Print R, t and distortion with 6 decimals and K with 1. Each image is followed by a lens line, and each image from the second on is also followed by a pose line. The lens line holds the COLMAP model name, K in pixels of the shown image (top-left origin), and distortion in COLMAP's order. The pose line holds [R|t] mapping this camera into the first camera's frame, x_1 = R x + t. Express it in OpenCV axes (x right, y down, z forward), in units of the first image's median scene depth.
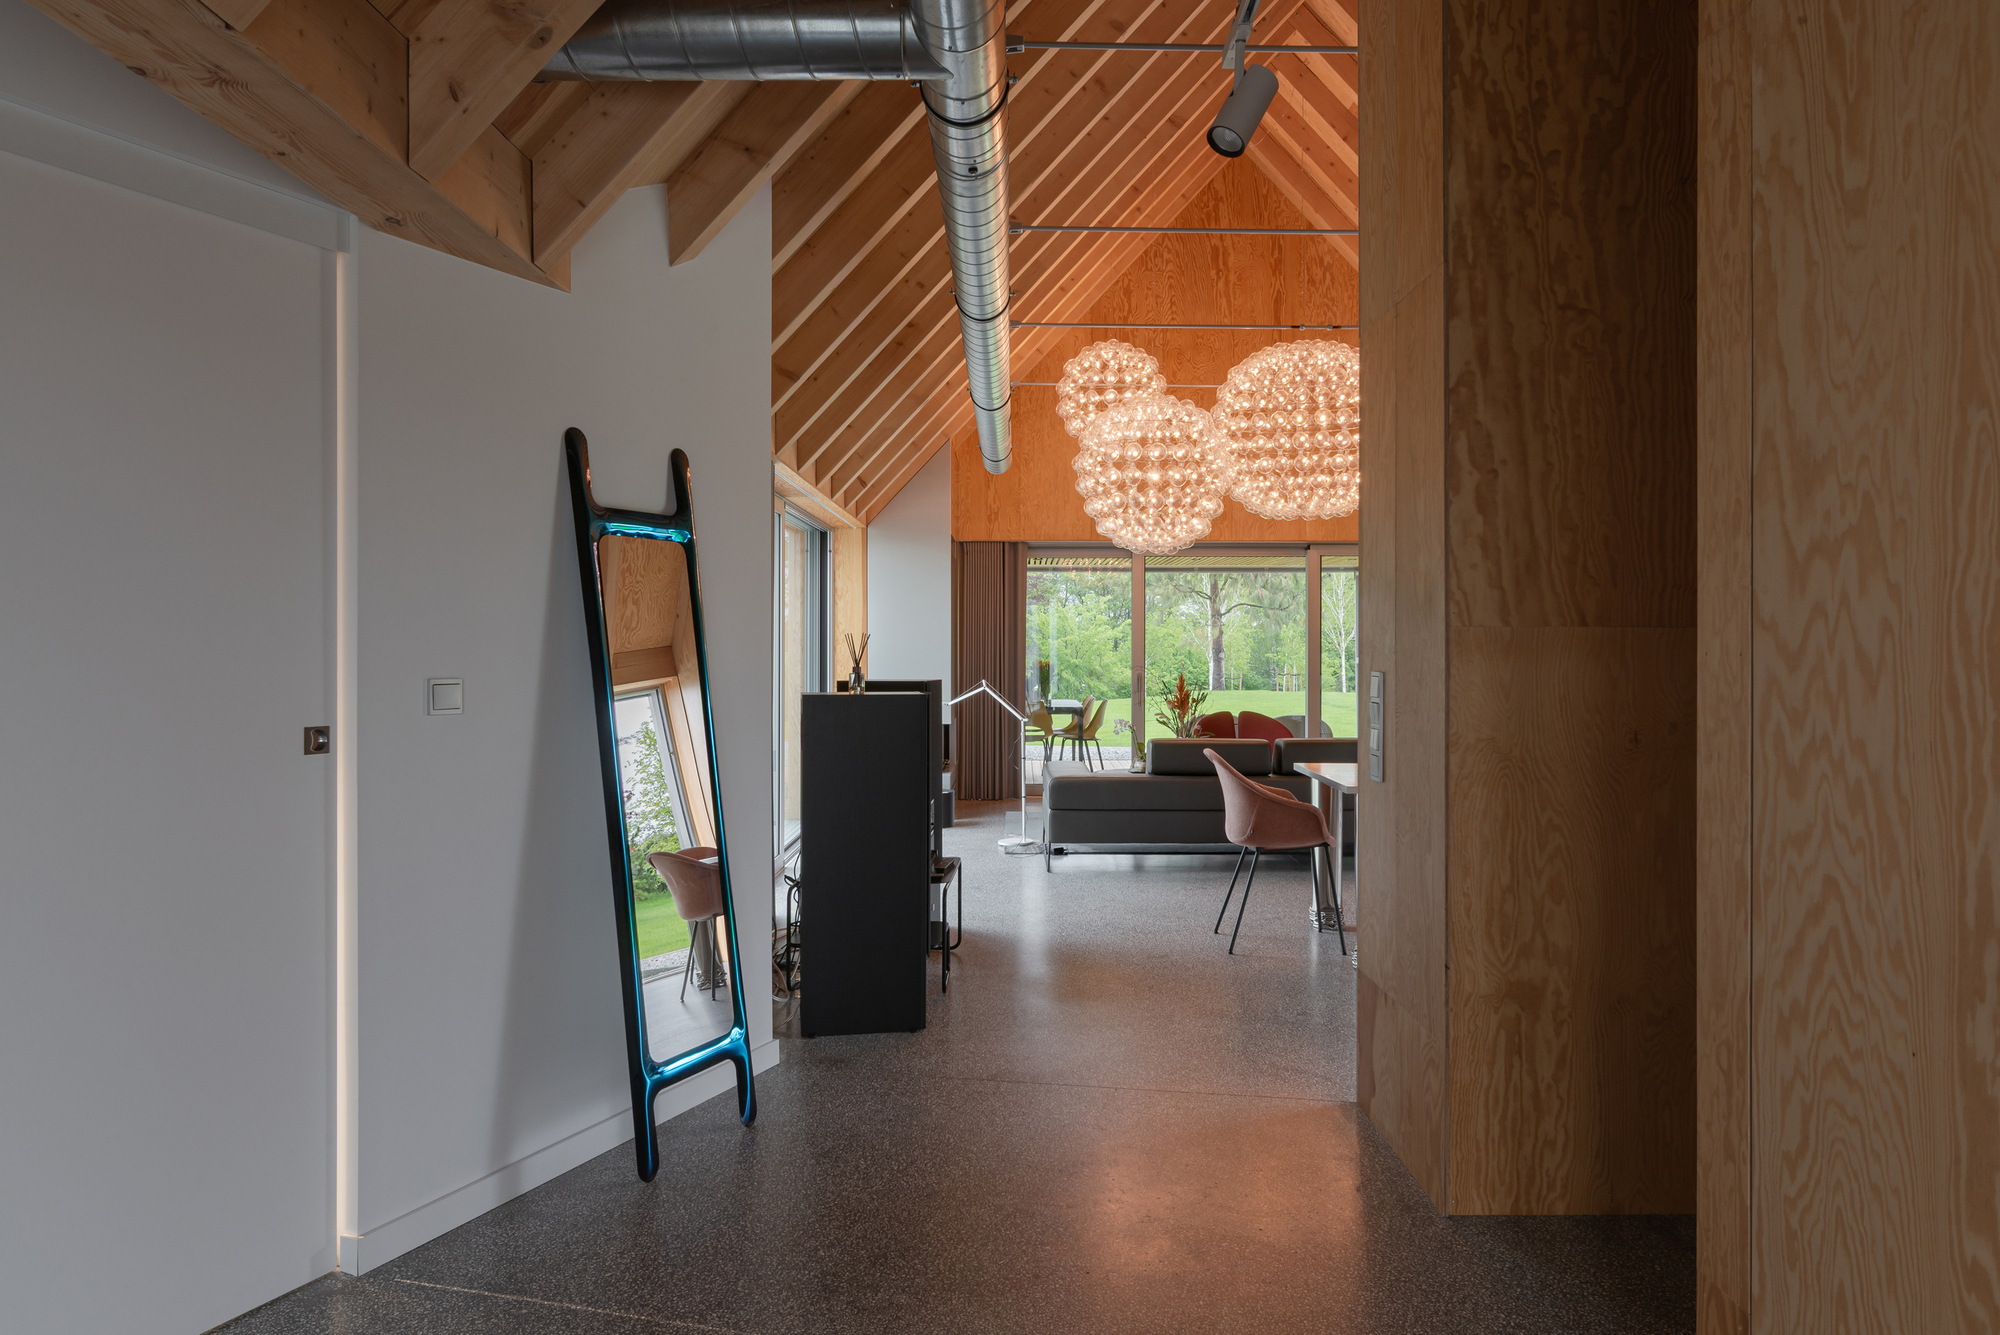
lens RADIAL K [[1273.9, 0, 1033.2], [0, 1273.9, 647.0], [0, 0, 1]] dist [-0.003093, -0.000270]
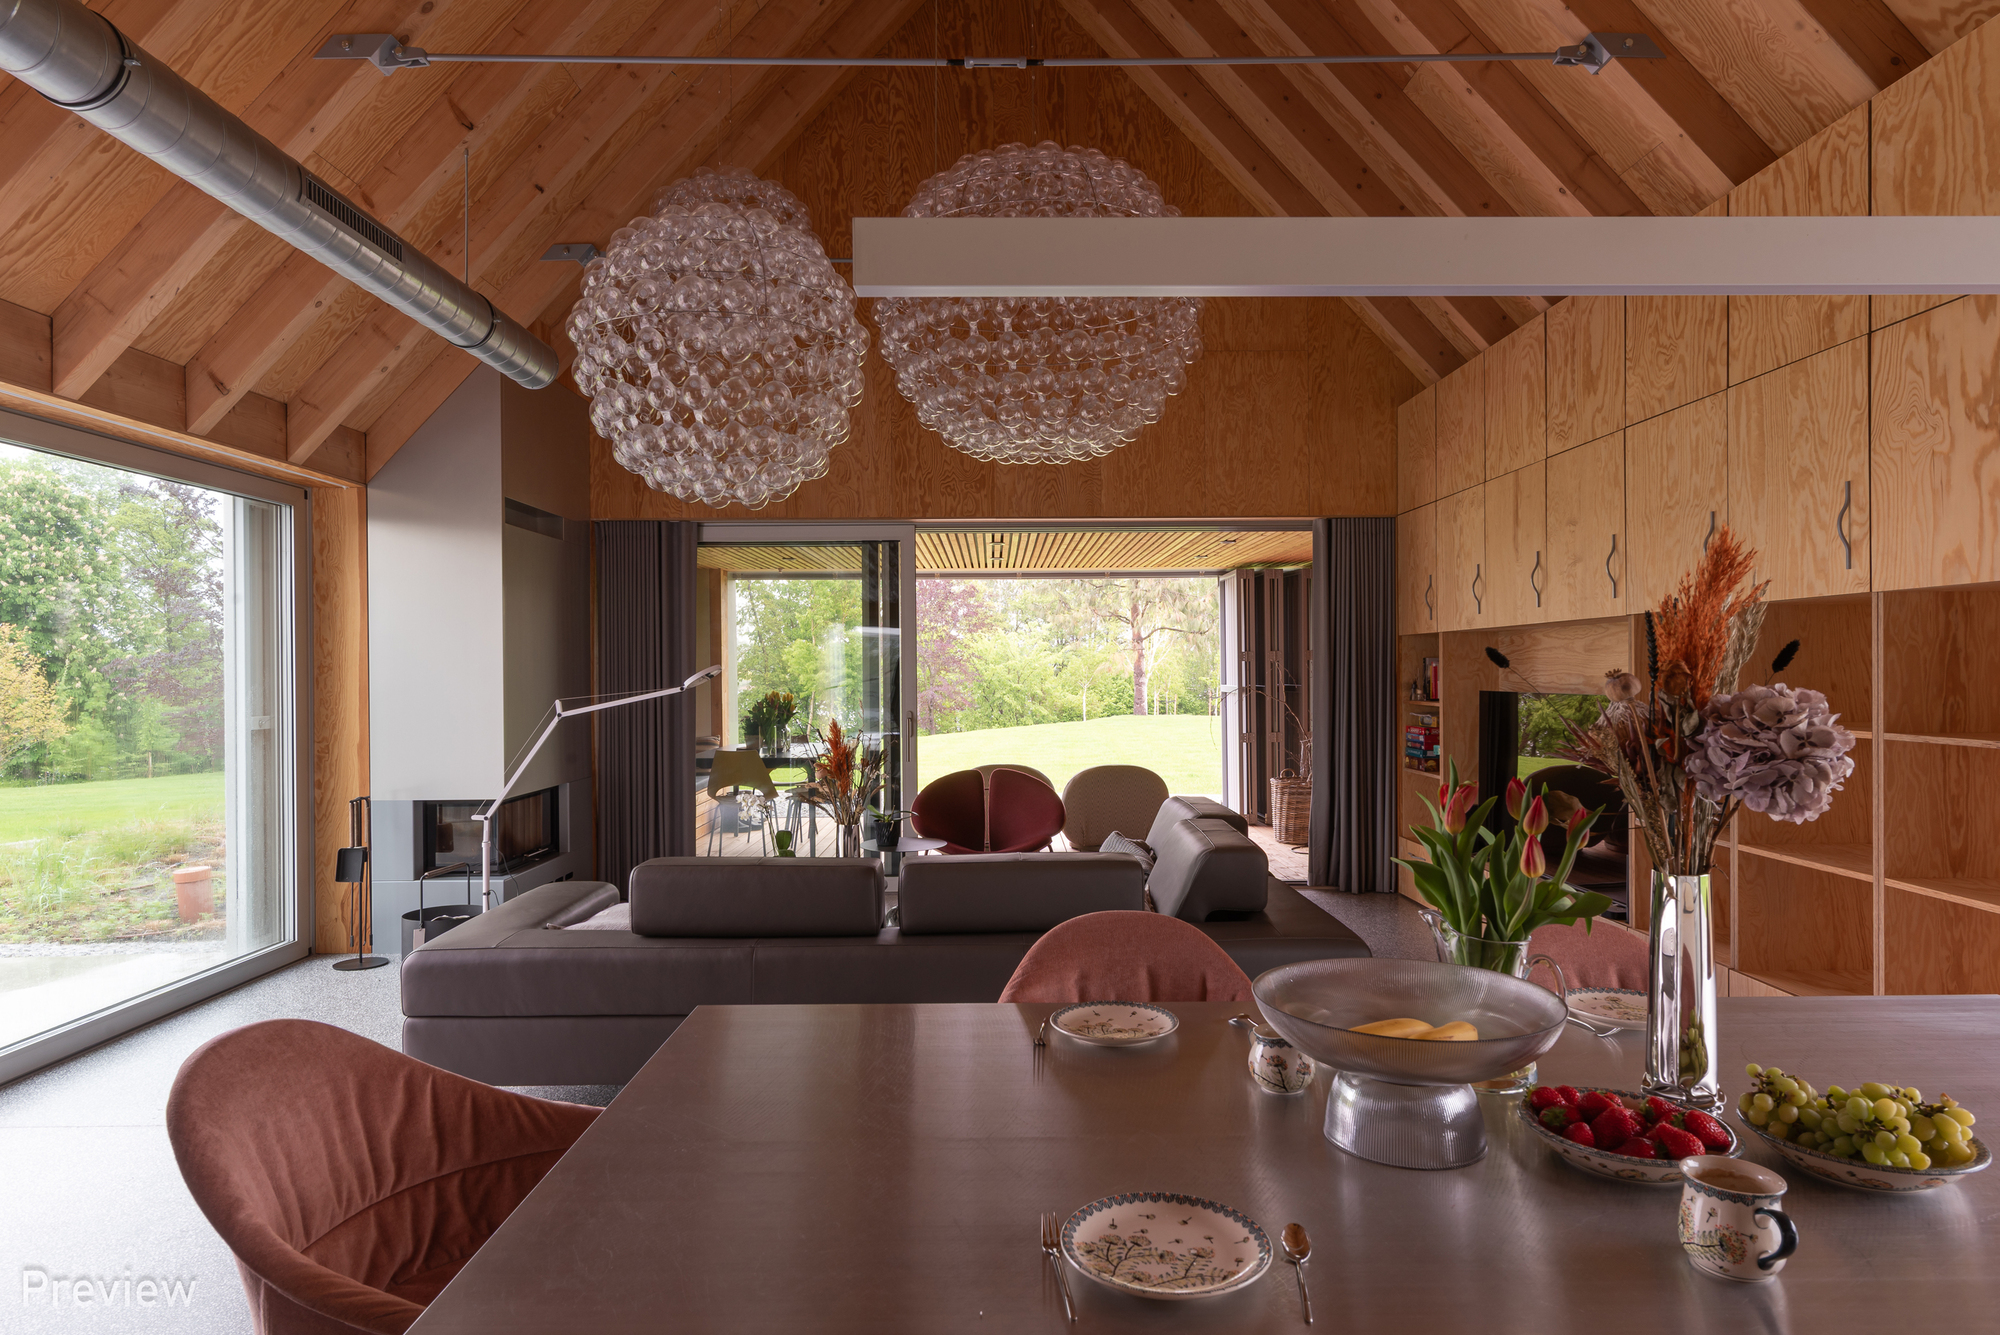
lens RADIAL K [[1164.2, 0, 1000.0], [0, 1164.2, 667.5], [0, 0, 1]] dist [0.020315, -0.001845]
pose [[0.999952, -0.004622, -0.008693, 0.165423], [0.004587, 0.999981, -0.004060, 0.001940], [0.008712, 0.004020, 0.999954, 0.368988]]
